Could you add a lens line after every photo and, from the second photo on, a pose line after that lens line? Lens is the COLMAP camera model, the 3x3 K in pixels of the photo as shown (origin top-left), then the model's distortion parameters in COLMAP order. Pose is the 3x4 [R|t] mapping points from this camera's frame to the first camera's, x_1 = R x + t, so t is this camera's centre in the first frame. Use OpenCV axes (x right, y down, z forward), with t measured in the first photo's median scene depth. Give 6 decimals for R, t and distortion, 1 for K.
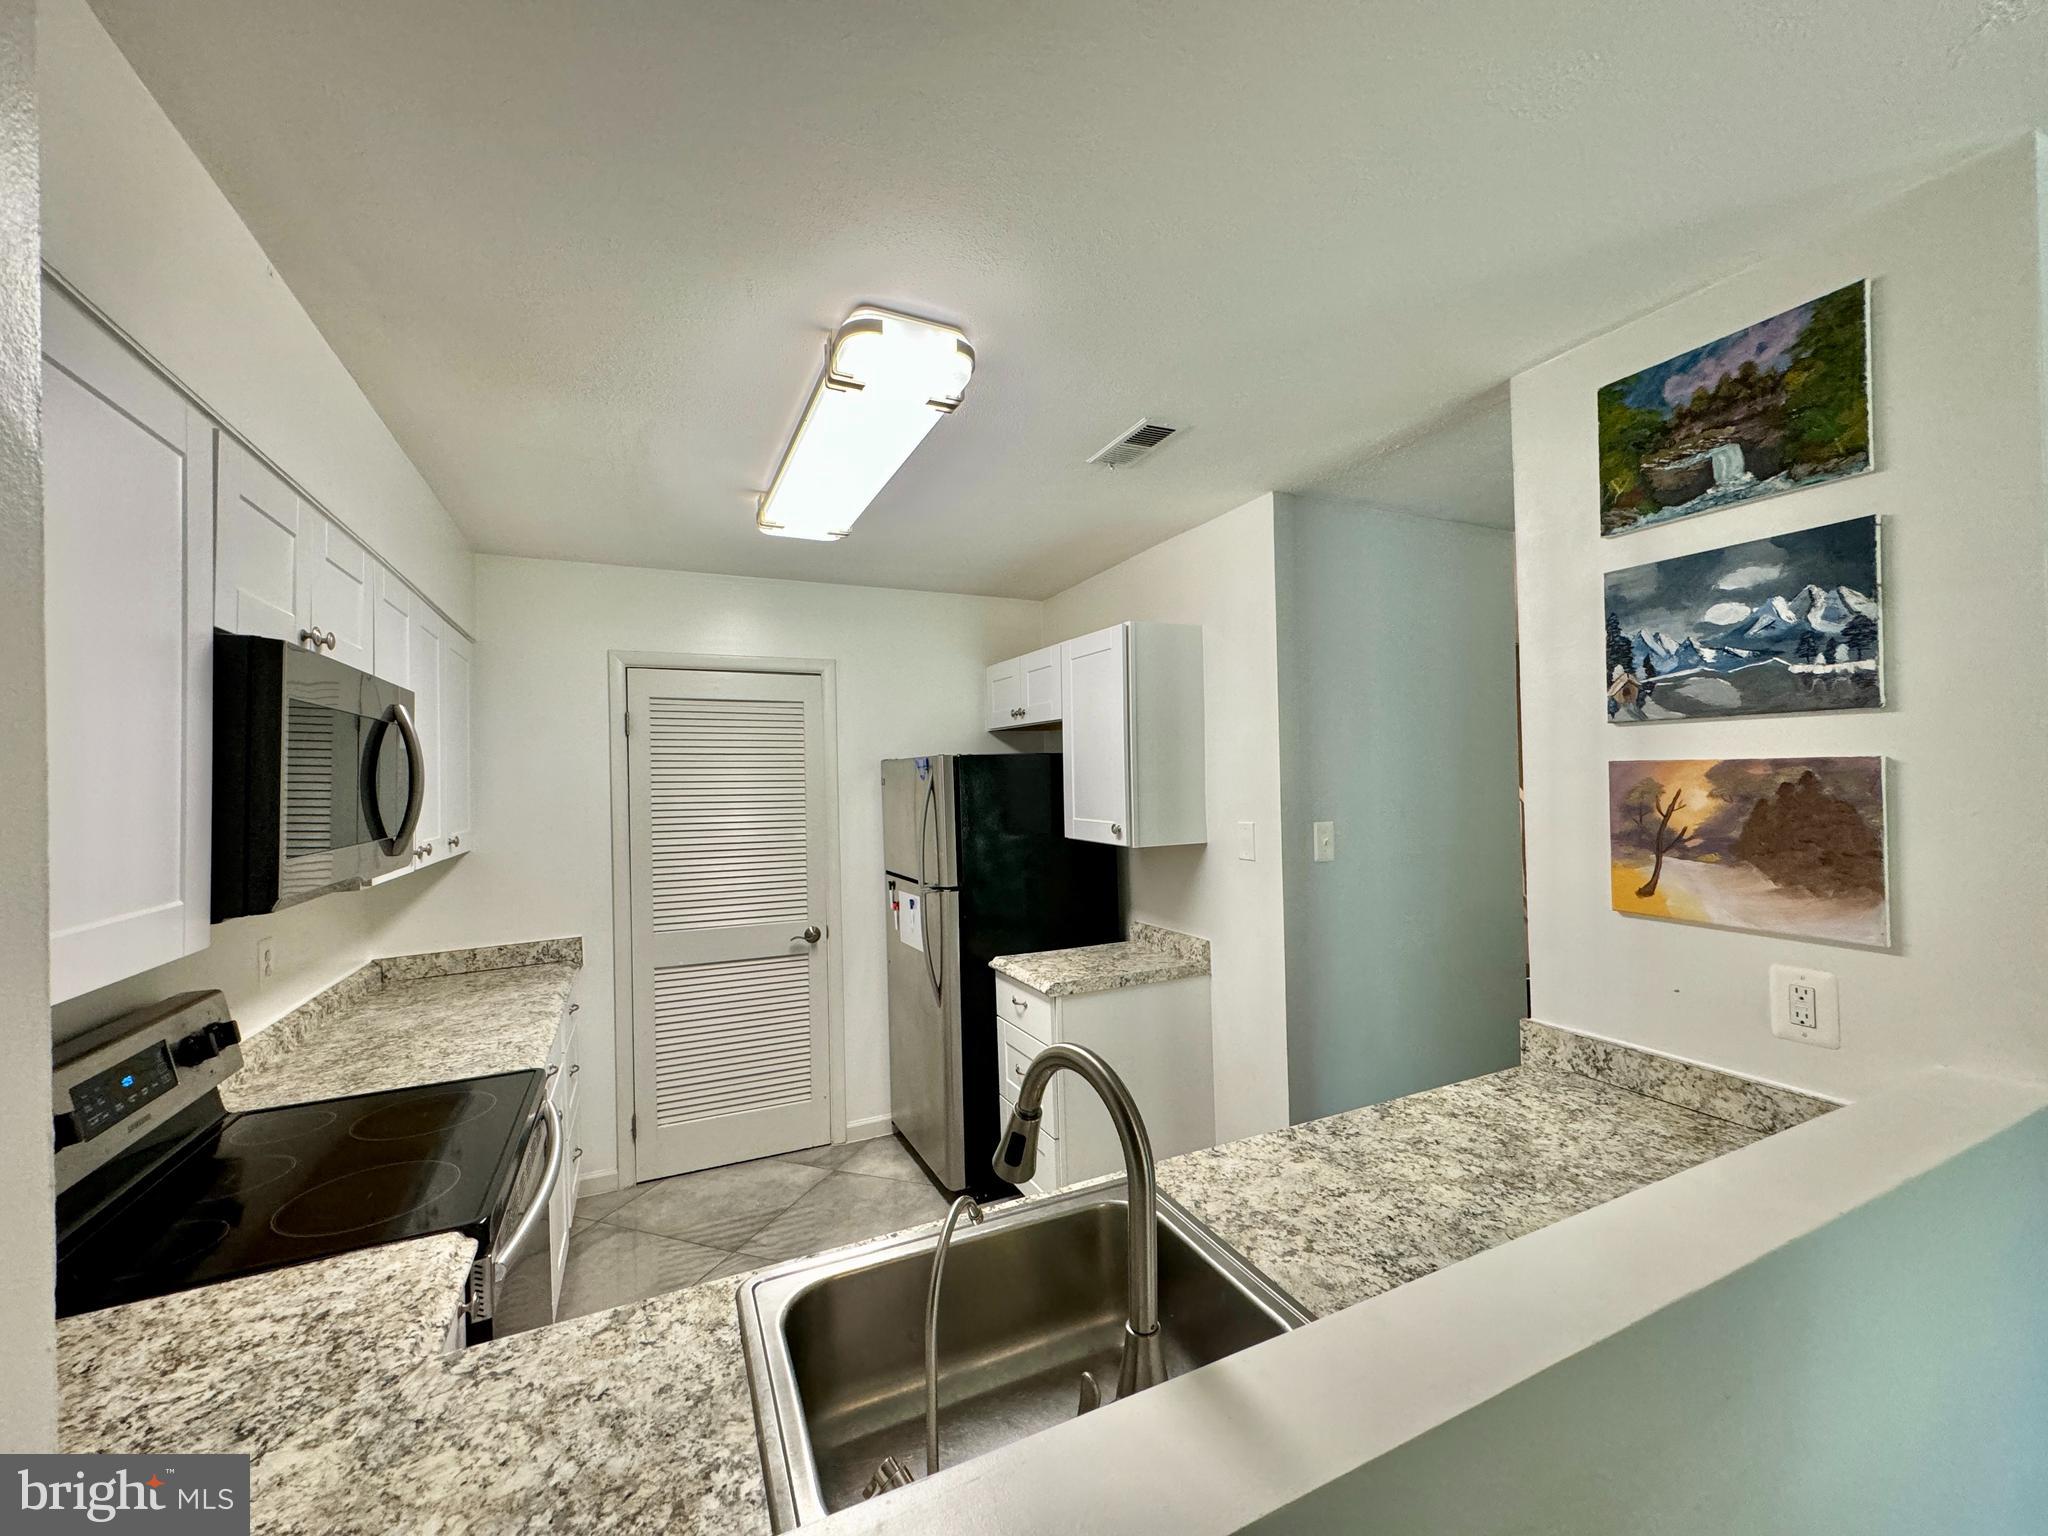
lens RADIAL K [[816.5, 0, 1024.0], [0, 816.5, 768.0], [0, 0, 1]] dist [-0.001870, 0.000347]
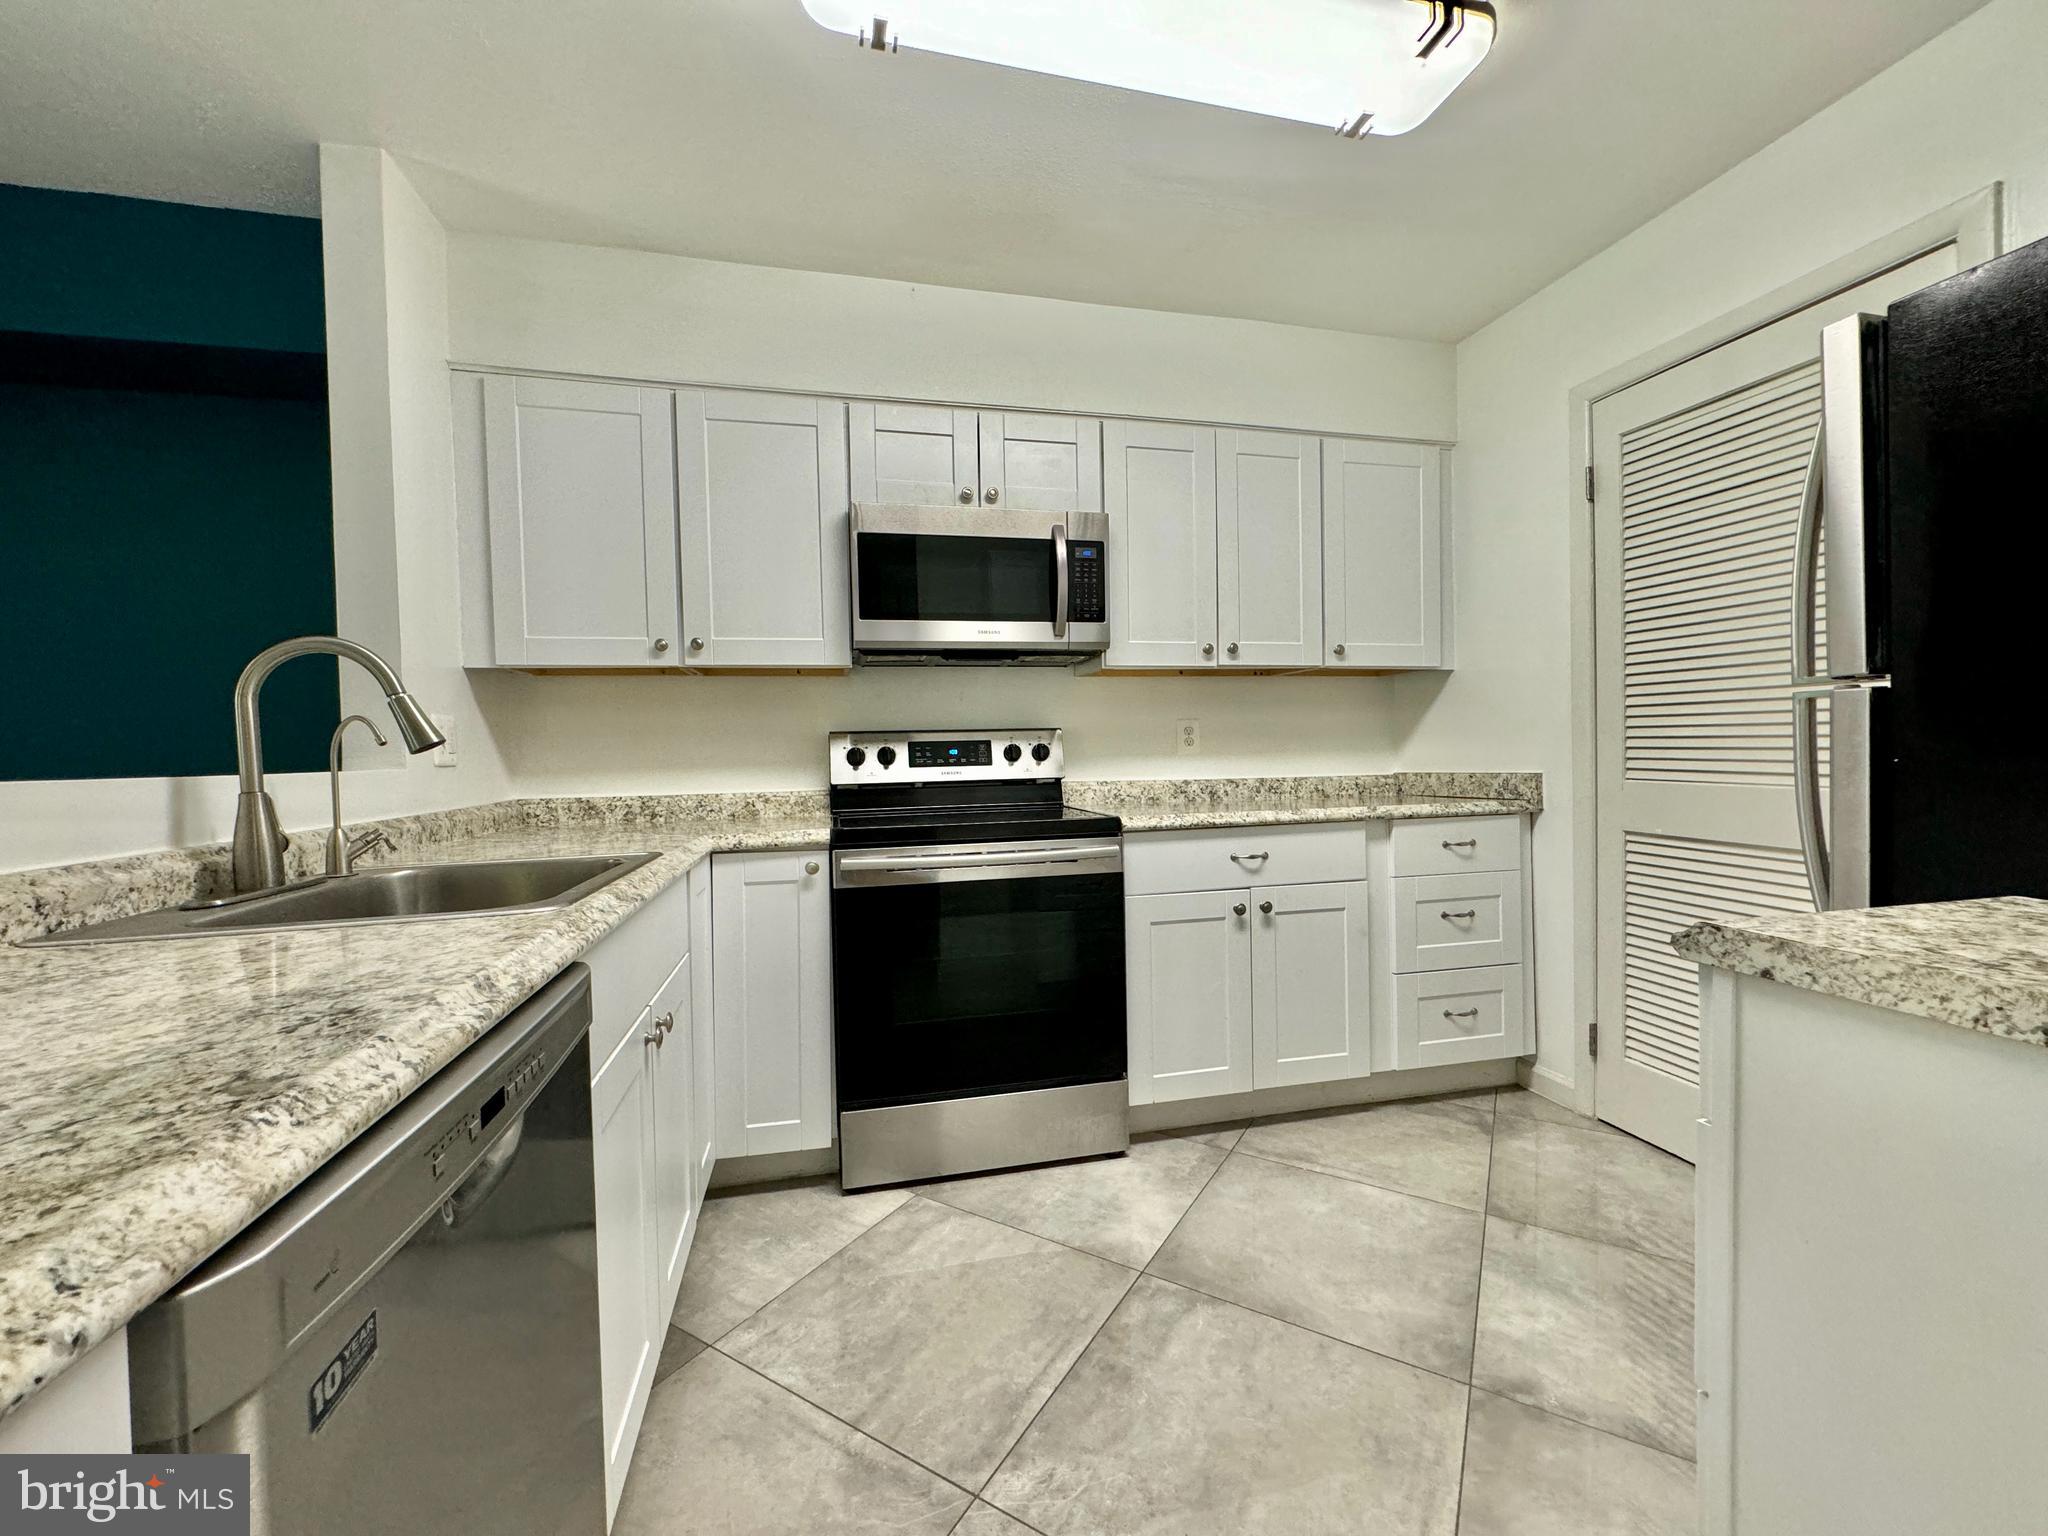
lens RADIAL K [[817.3, 0, 1024.0], [0, 817.3, 768.0], [0, 0, 1]] dist [-0.000625, 0.000227]
pose [[-0.202461, 0.048966, -0.978065, 0.679906], [0.038748, 0.998368, 0.041962, 0.301509], [0.978523, -0.029403, -0.204028, 1.357634]]
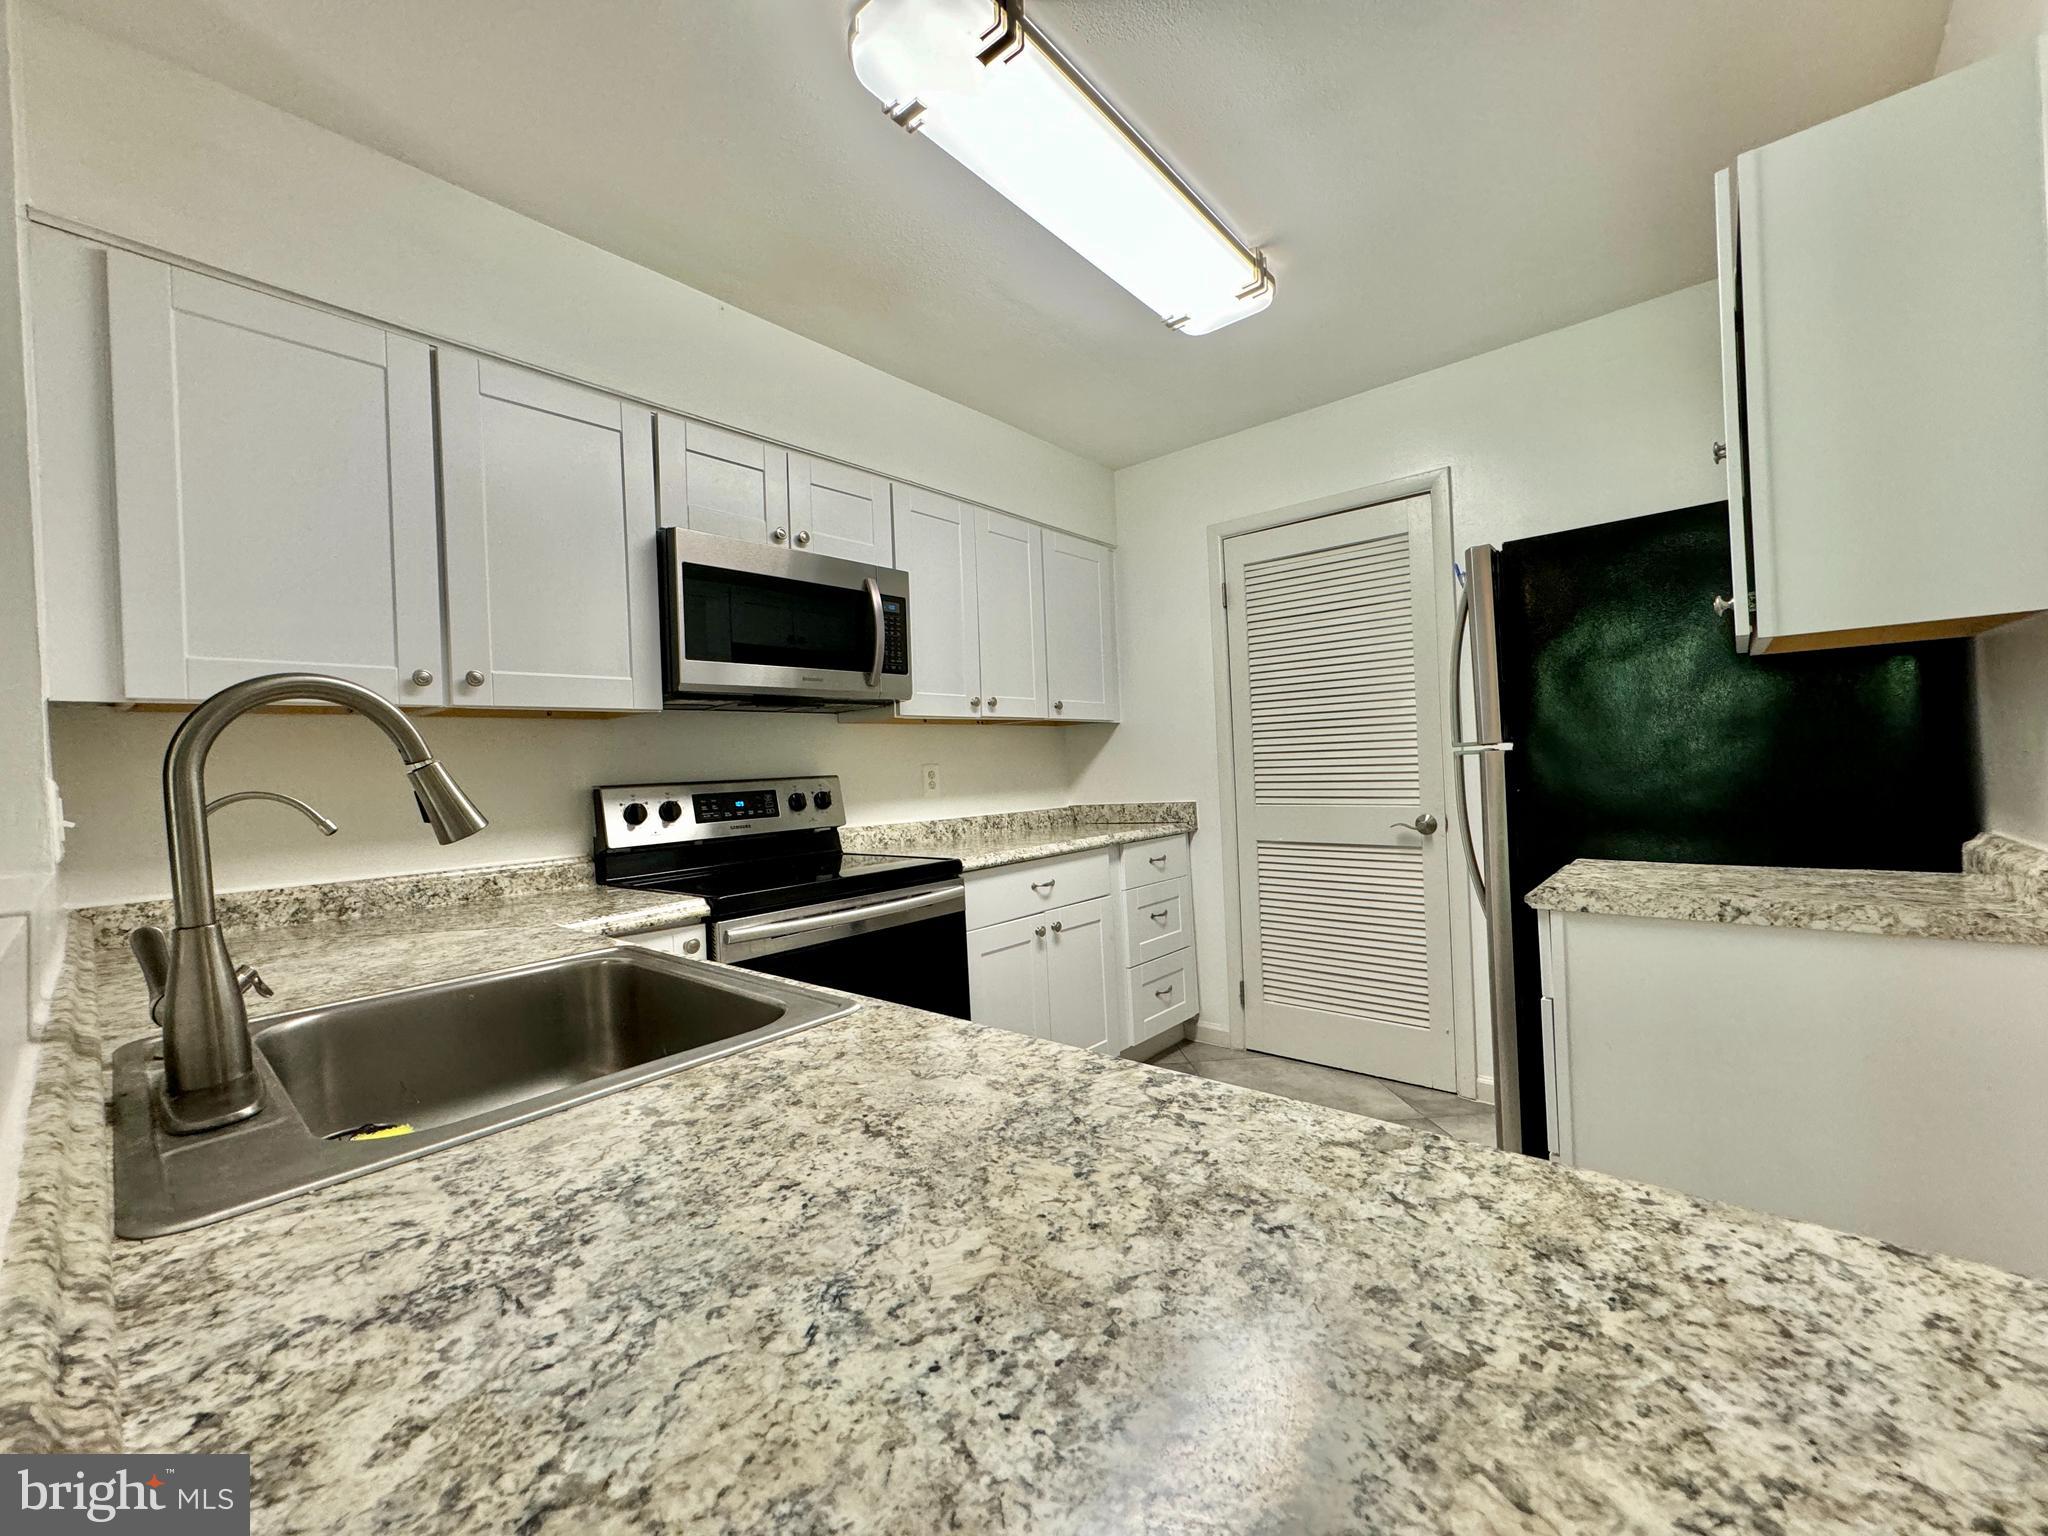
lens RADIAL K [[816.5, 0, 1024.0], [0, 816.5, 768.0], [0, 0, 1]] dist [-0.001870, 0.000347]
pose [[0.407244, 0.005982, -0.913300, 0.696399], [0.046922, 0.998521, 0.027463, 0.247606], [0.912113, -0.054038, 0.406361, 0.733049]]
